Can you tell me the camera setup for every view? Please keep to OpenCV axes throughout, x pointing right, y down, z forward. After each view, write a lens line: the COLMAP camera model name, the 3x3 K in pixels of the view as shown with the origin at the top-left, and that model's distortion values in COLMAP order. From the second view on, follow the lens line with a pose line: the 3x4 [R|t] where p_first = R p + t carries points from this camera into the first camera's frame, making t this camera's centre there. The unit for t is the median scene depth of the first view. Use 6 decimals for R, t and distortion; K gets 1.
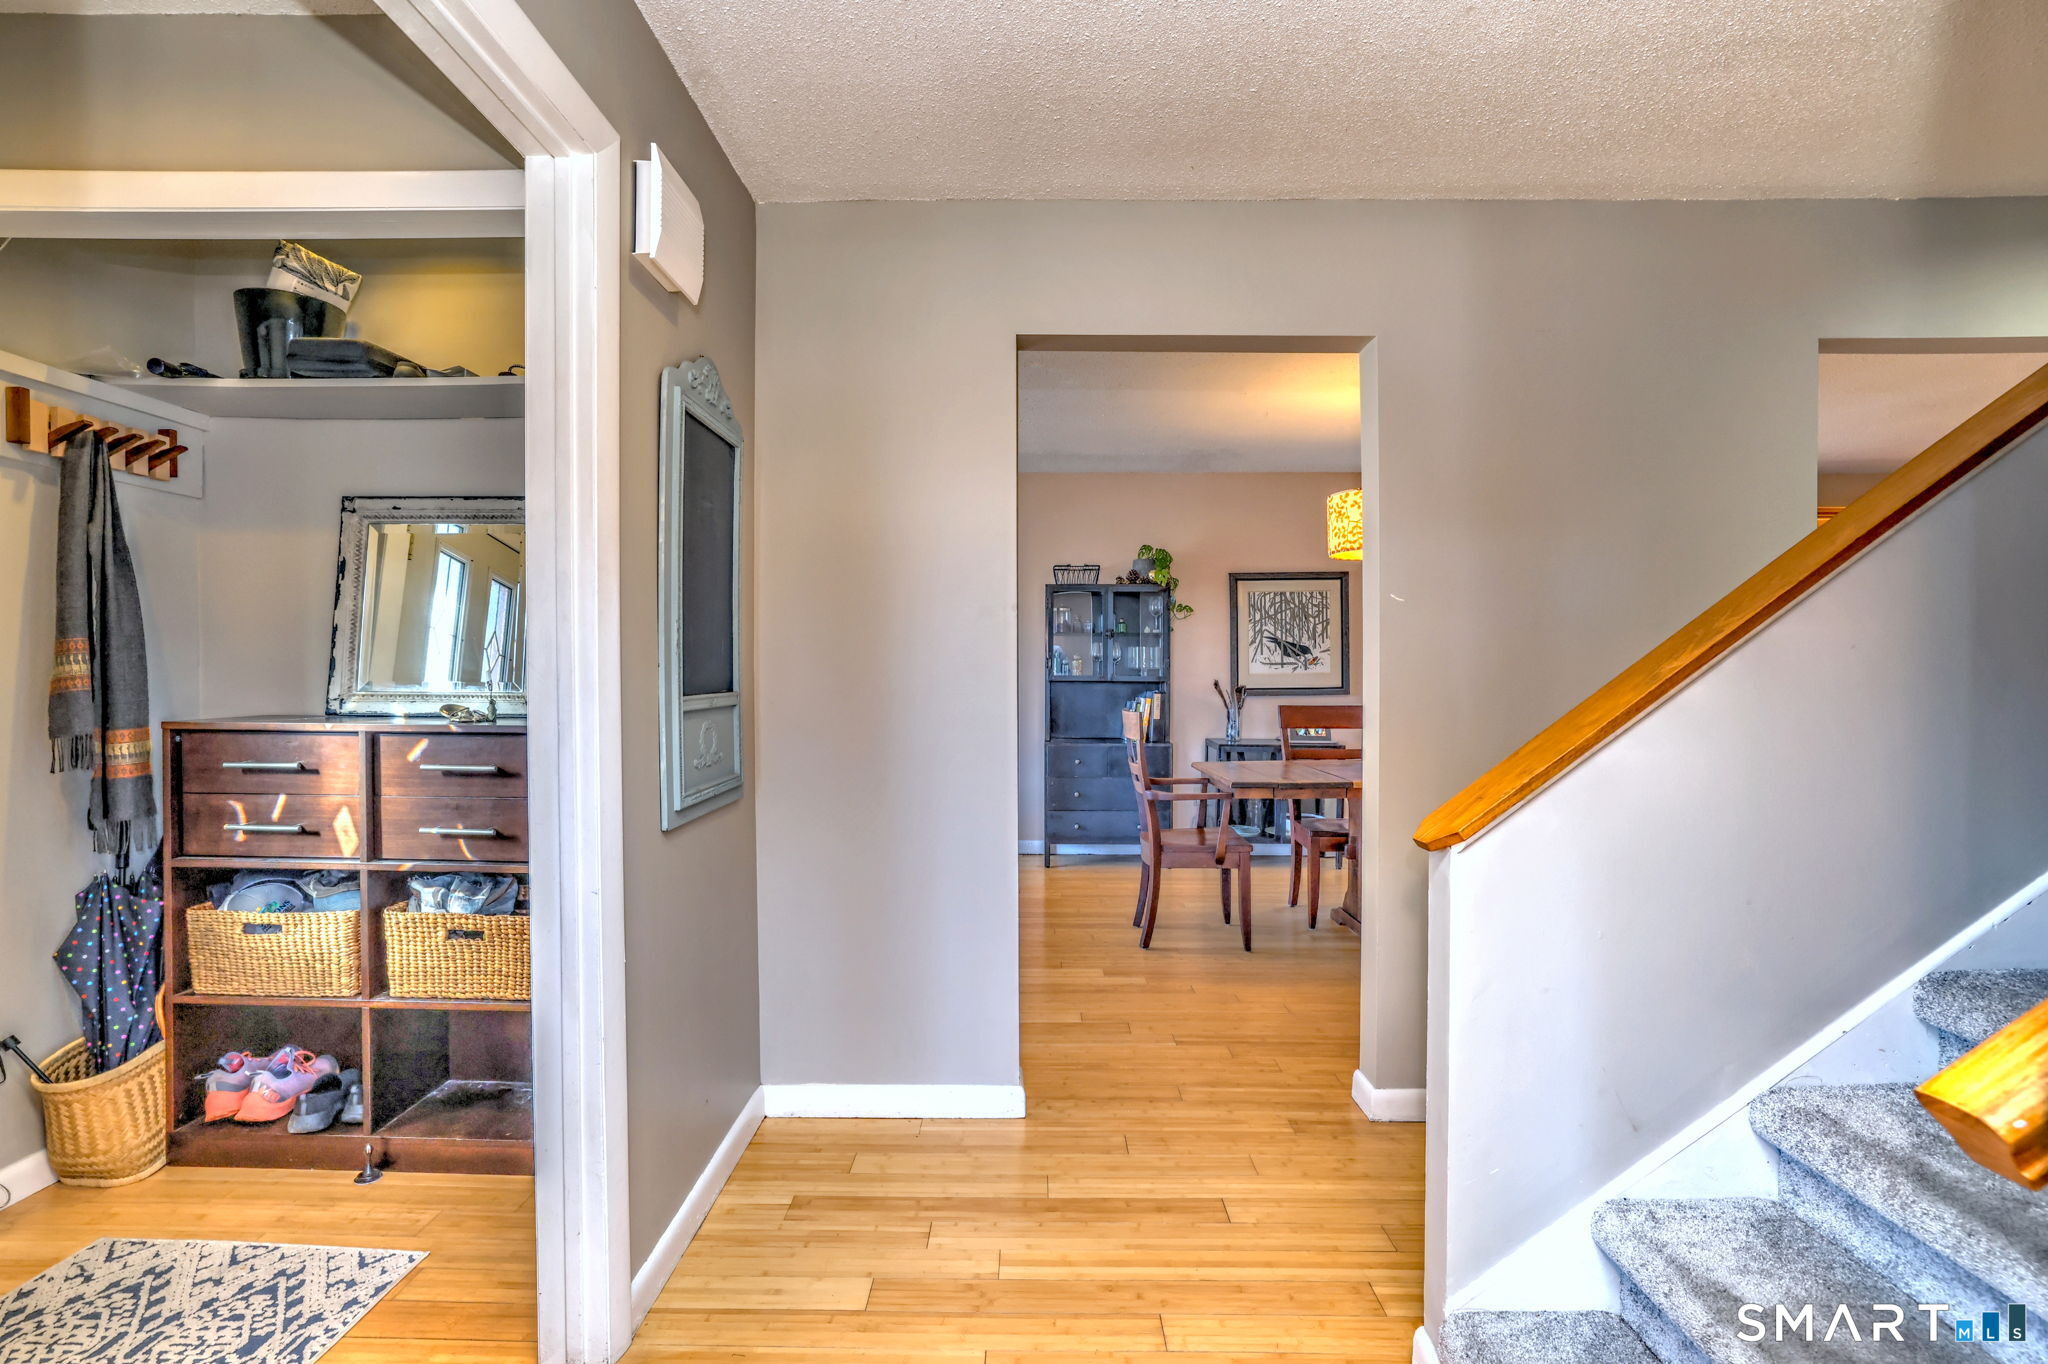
lens RADIAL K [[945.2, 0, 996.2], [0, 945.2, 674.2], [0, 0, 1]] dist [-0.044358, 0.019063]
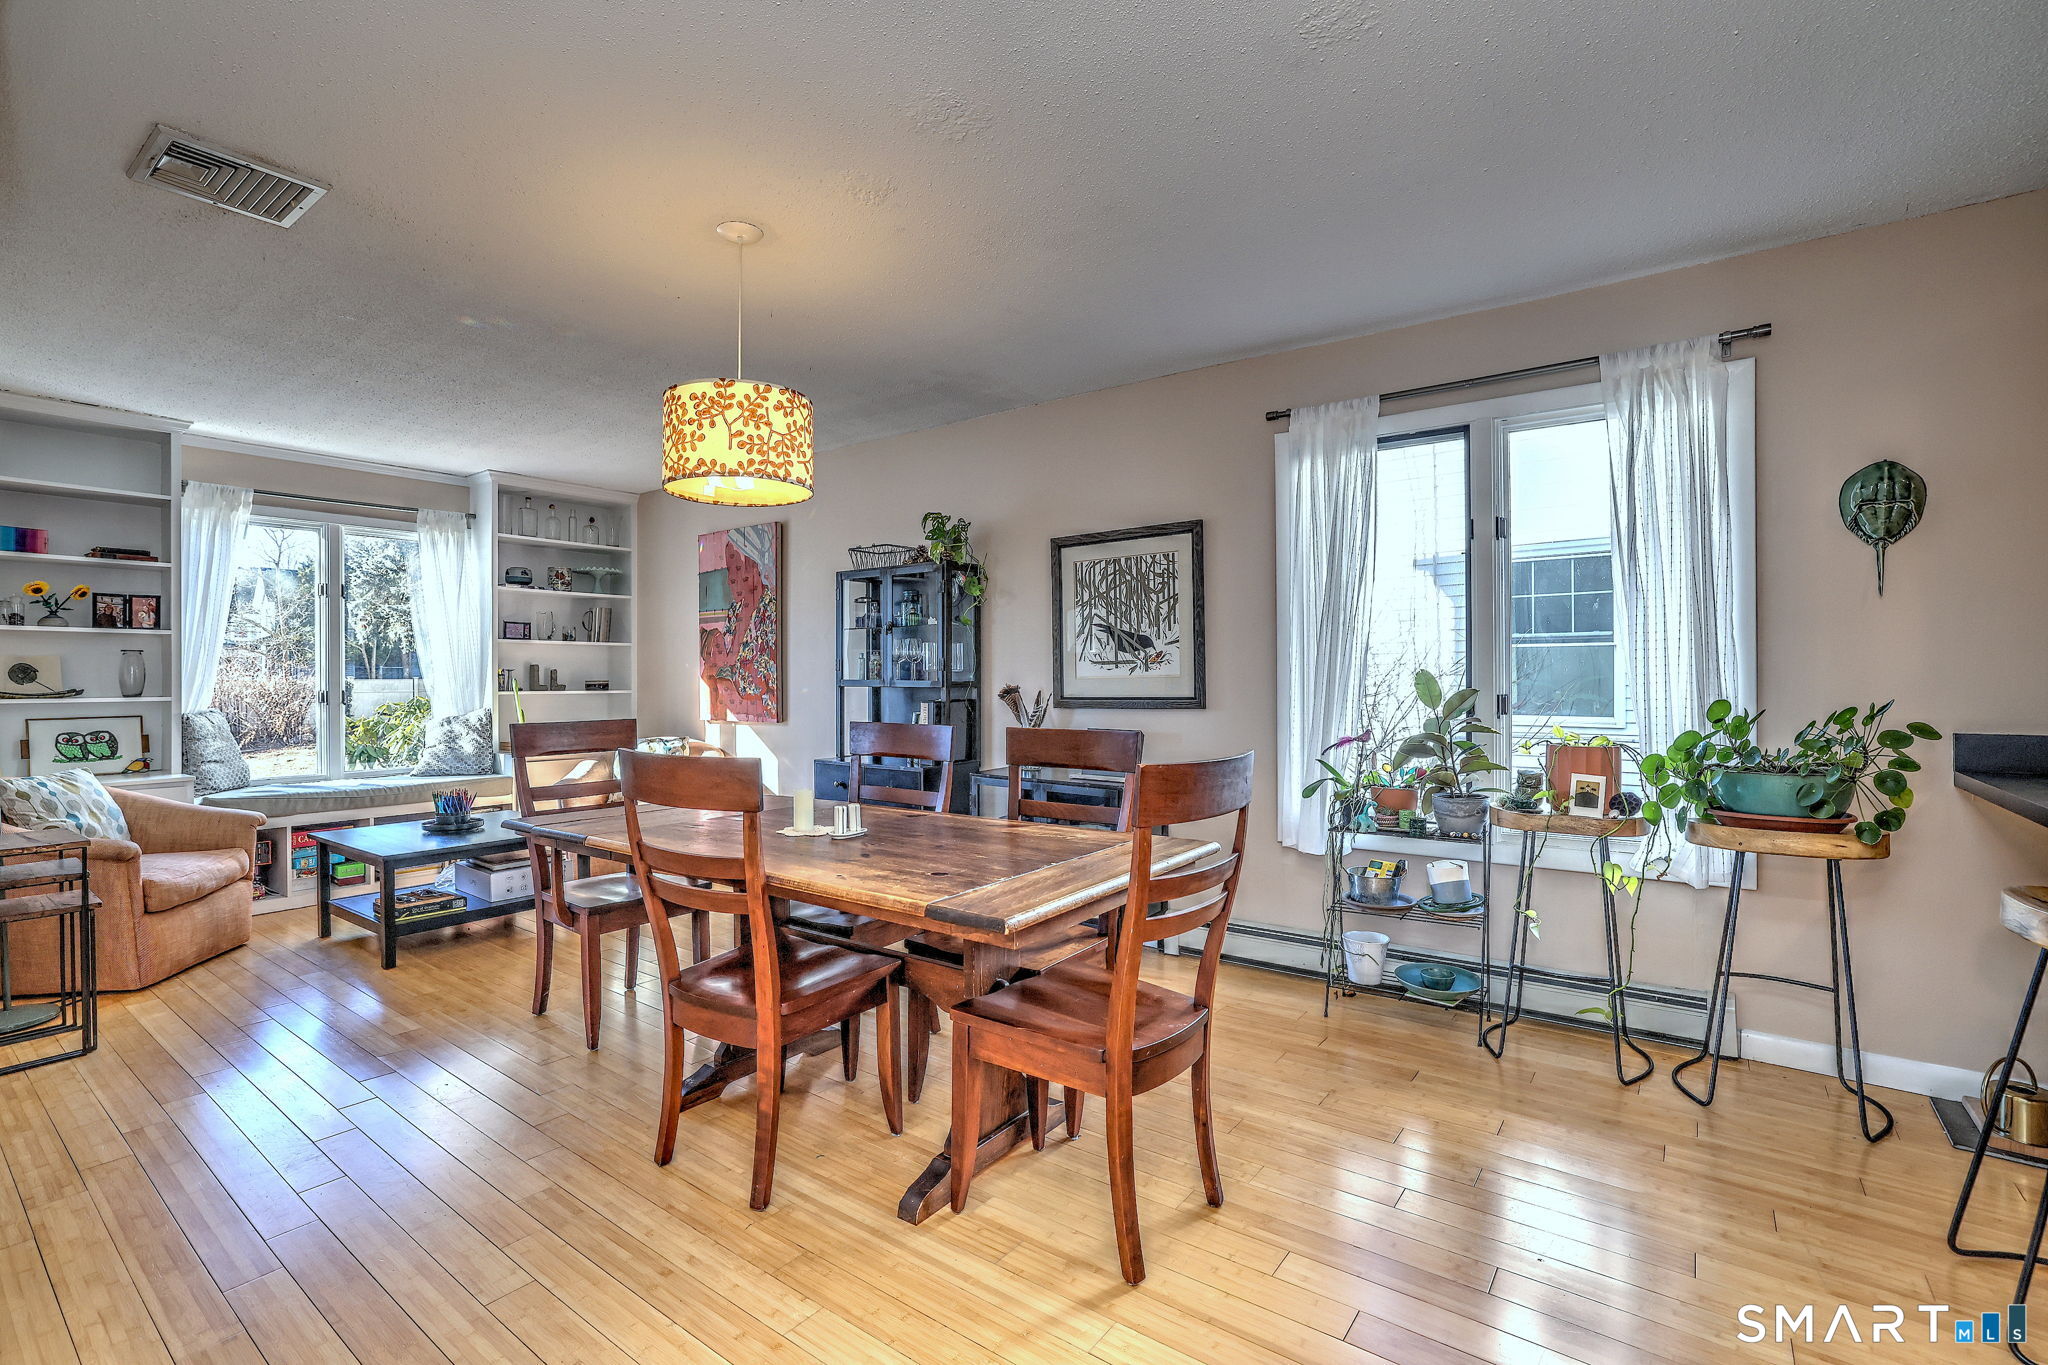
lens RADIAL K [[945.2, 0, 996.2], [0, 945.2, 674.7], [0, 0, 1]] dist [-0.044358, 0.019063]
pose [[0.810912, -0.004412, -0.585151, 0.639133], [-0.000061, 0.999971, -0.007624, 0.003063], [0.585168, 0.006218, 0.810888, 0.389429]]
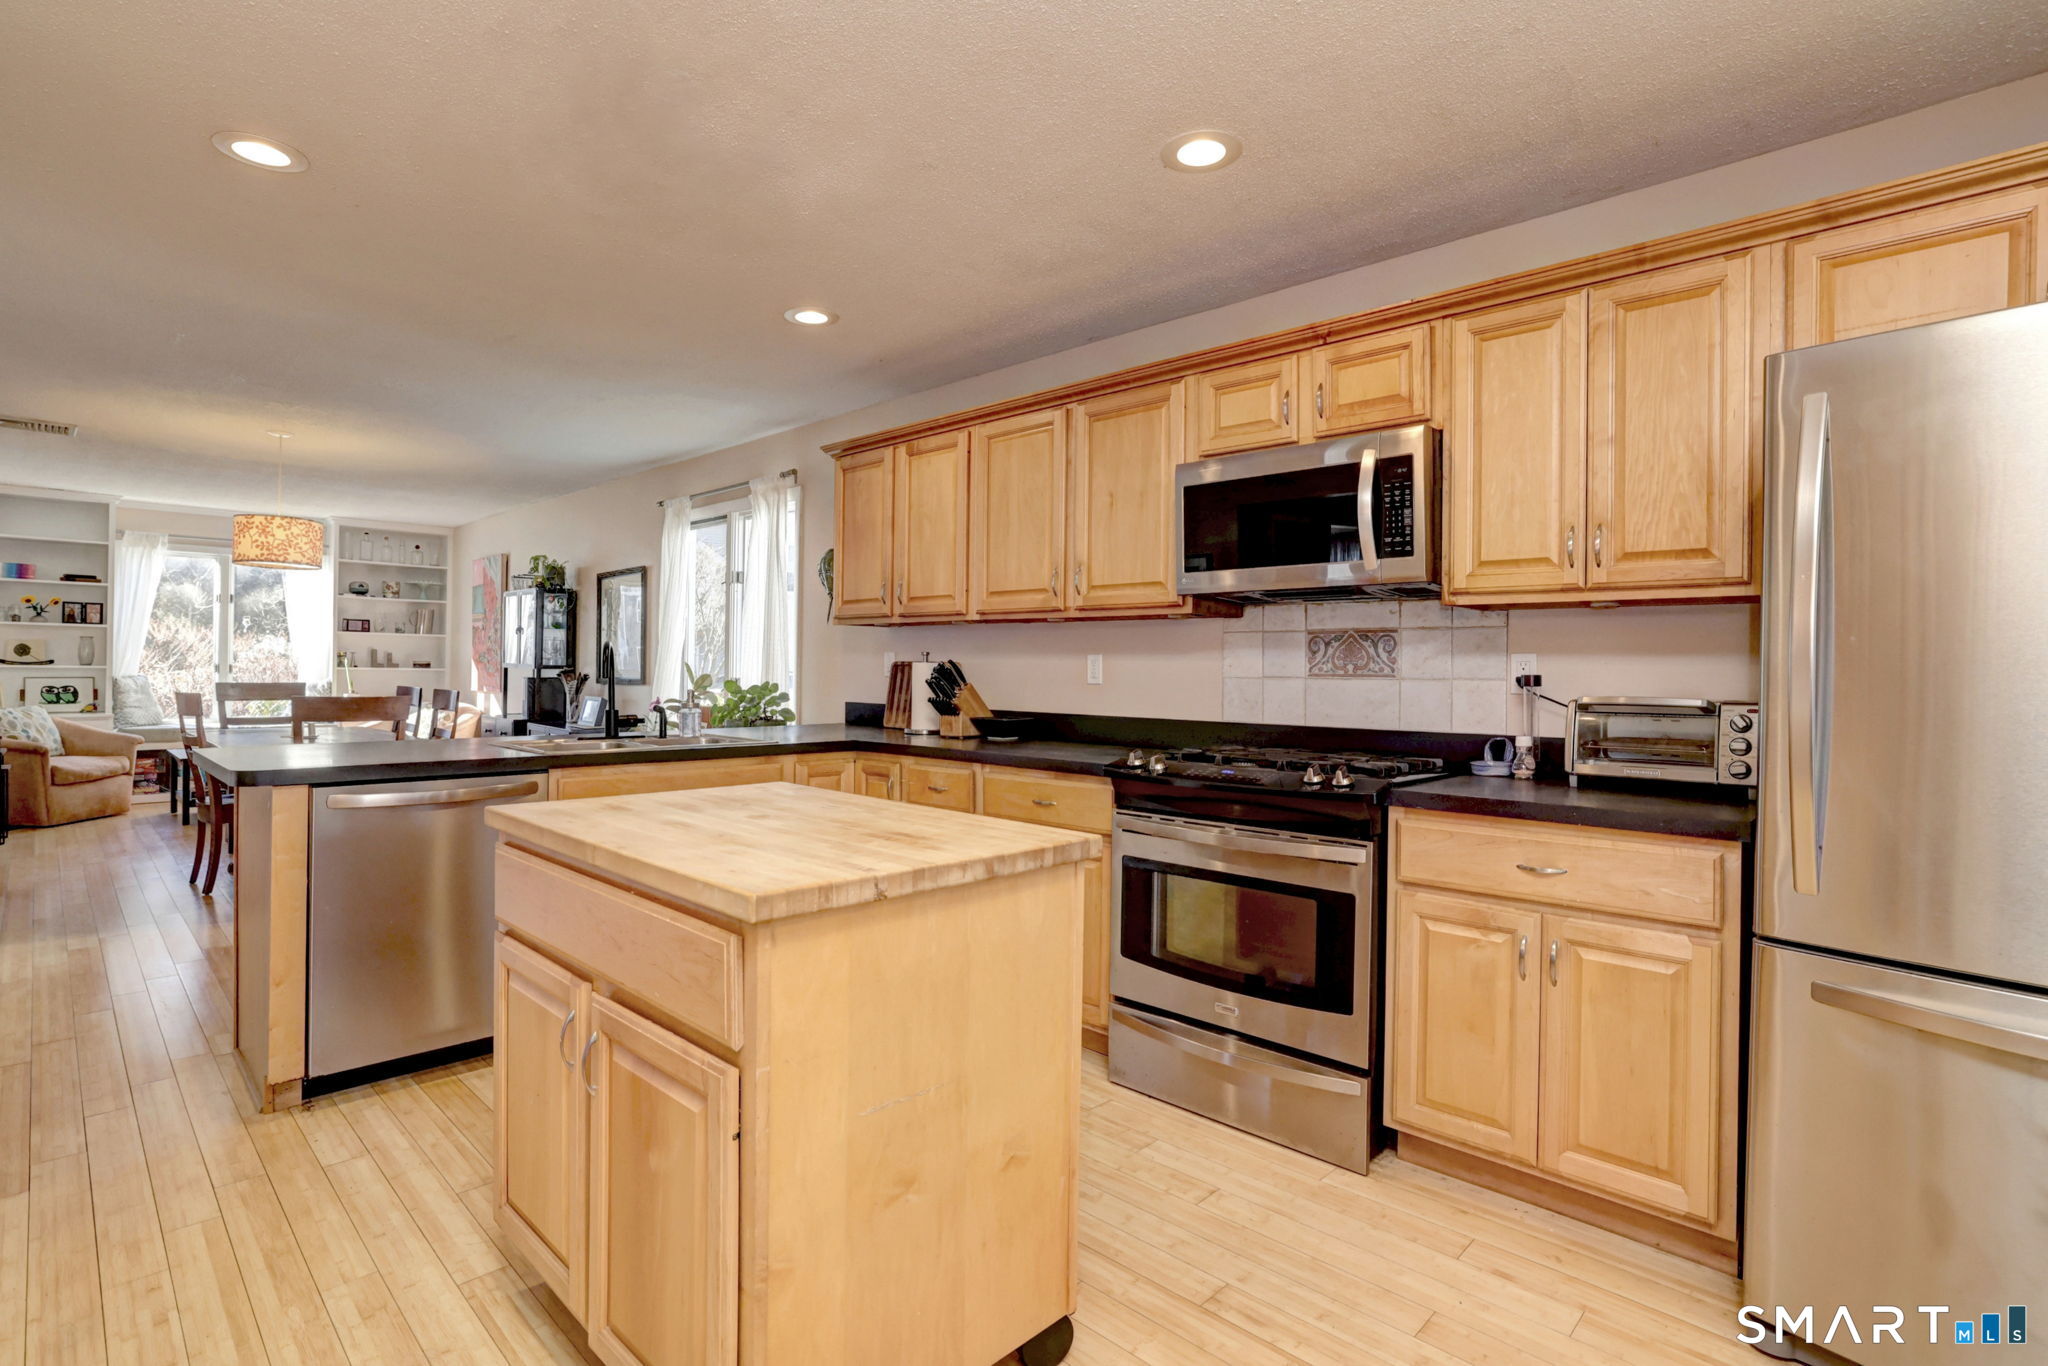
lens RADIAL K [[1003.3, 0, 1028.8], [0, 1003.3, 672.4], [0, 0, 1]] dist [-0.053063, 0.021167]
pose [[0.738157, 0.015548, -0.674450, 1.428340], [-0.020092, 0.999798, 0.001059, -0.002019], [0.674329, 0.012770, 0.738320, 0.479279]]
